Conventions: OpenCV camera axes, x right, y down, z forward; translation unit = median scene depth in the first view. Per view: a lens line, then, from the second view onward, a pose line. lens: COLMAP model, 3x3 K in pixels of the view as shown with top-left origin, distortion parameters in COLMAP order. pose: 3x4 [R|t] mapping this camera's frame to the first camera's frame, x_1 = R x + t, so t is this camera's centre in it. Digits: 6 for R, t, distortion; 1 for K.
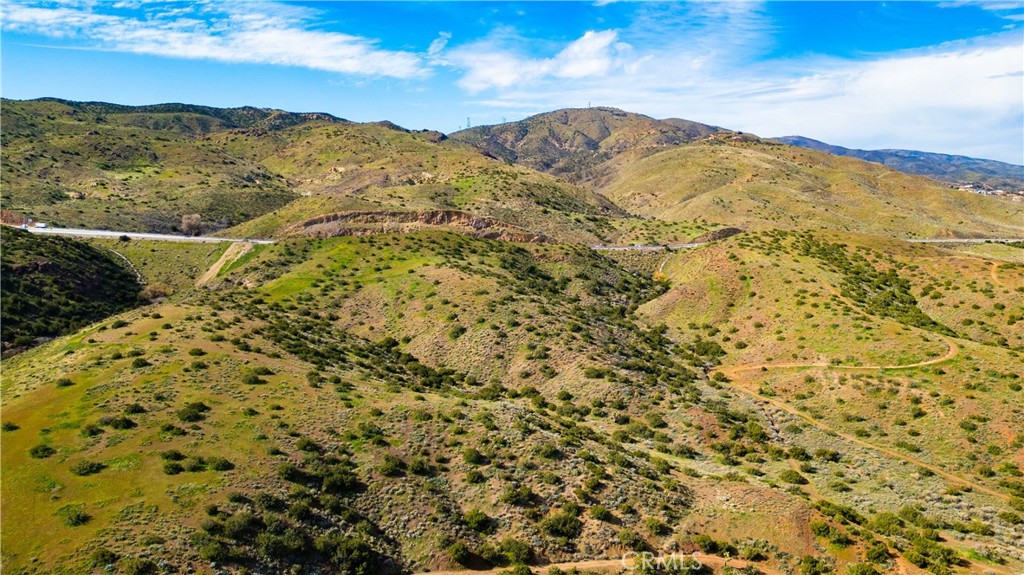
lens RADIAL K [[713.0, 0, 515.1], [0, 713.0, 293.7], [0, 0, 1]] dist [0.091317, -0.099959]
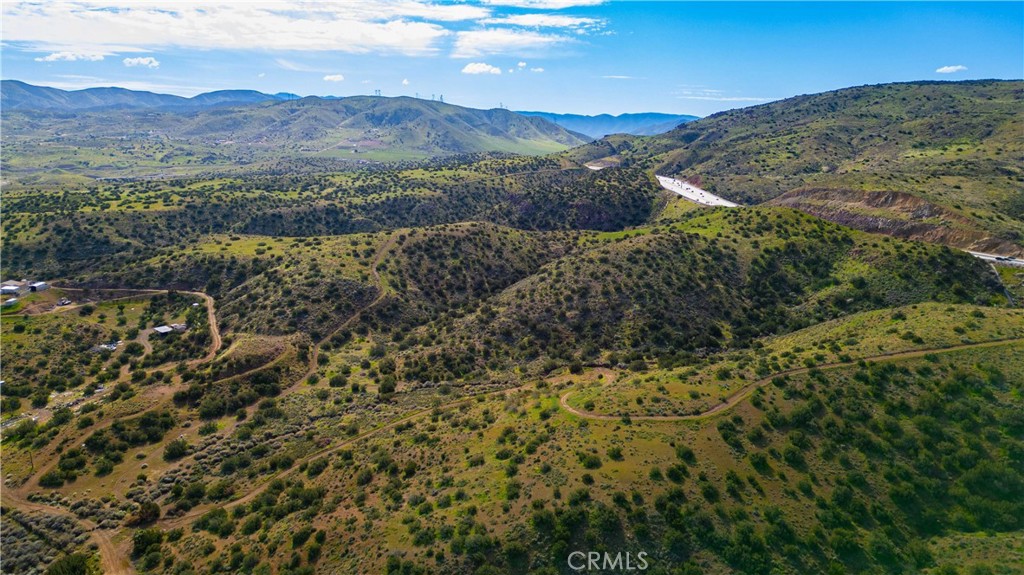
lens RADIAL K [[713.0, 0, 515.1], [0, 713.0, 293.7], [0, 0, 1]] dist [0.091317, -0.099959]
pose [[0.113252, 0.194520, -0.974339, 0.695557], [-0.171480, 0.969759, 0.173674, -0.072494], [0.978656, 0.147411, 0.143183, 0.468312]]
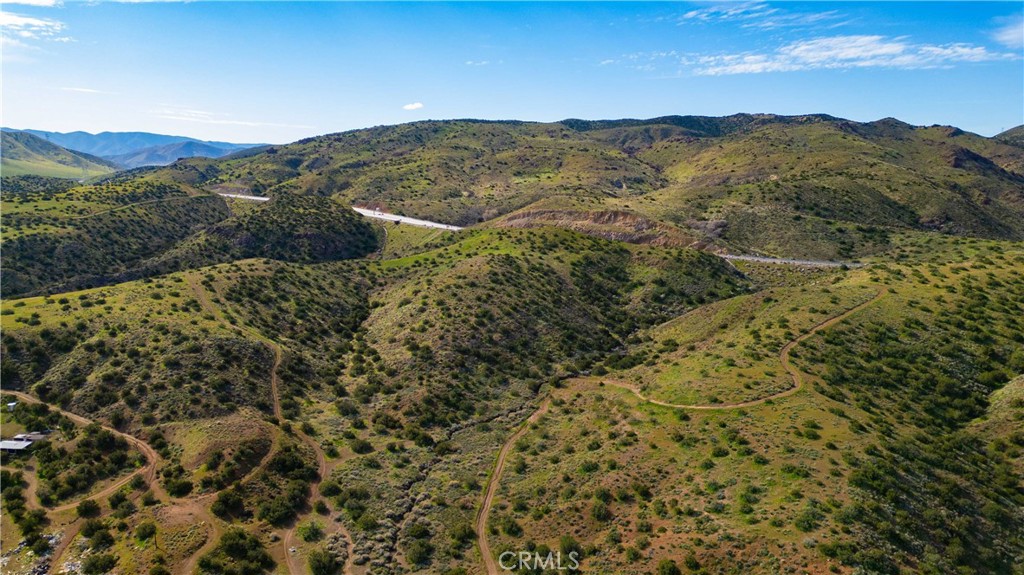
lens RADIAL K [[713.0, 0, 515.1], [0, 713.0, 293.7], [0, 0, 1]] dist [0.091317, -0.099959]
pose [[0.701477, 0.115414, -0.703285, 0.555874], [-0.119863, 0.991849, 0.043215, -0.023668], [0.702540, 0.053984, 0.709593, 0.156414]]
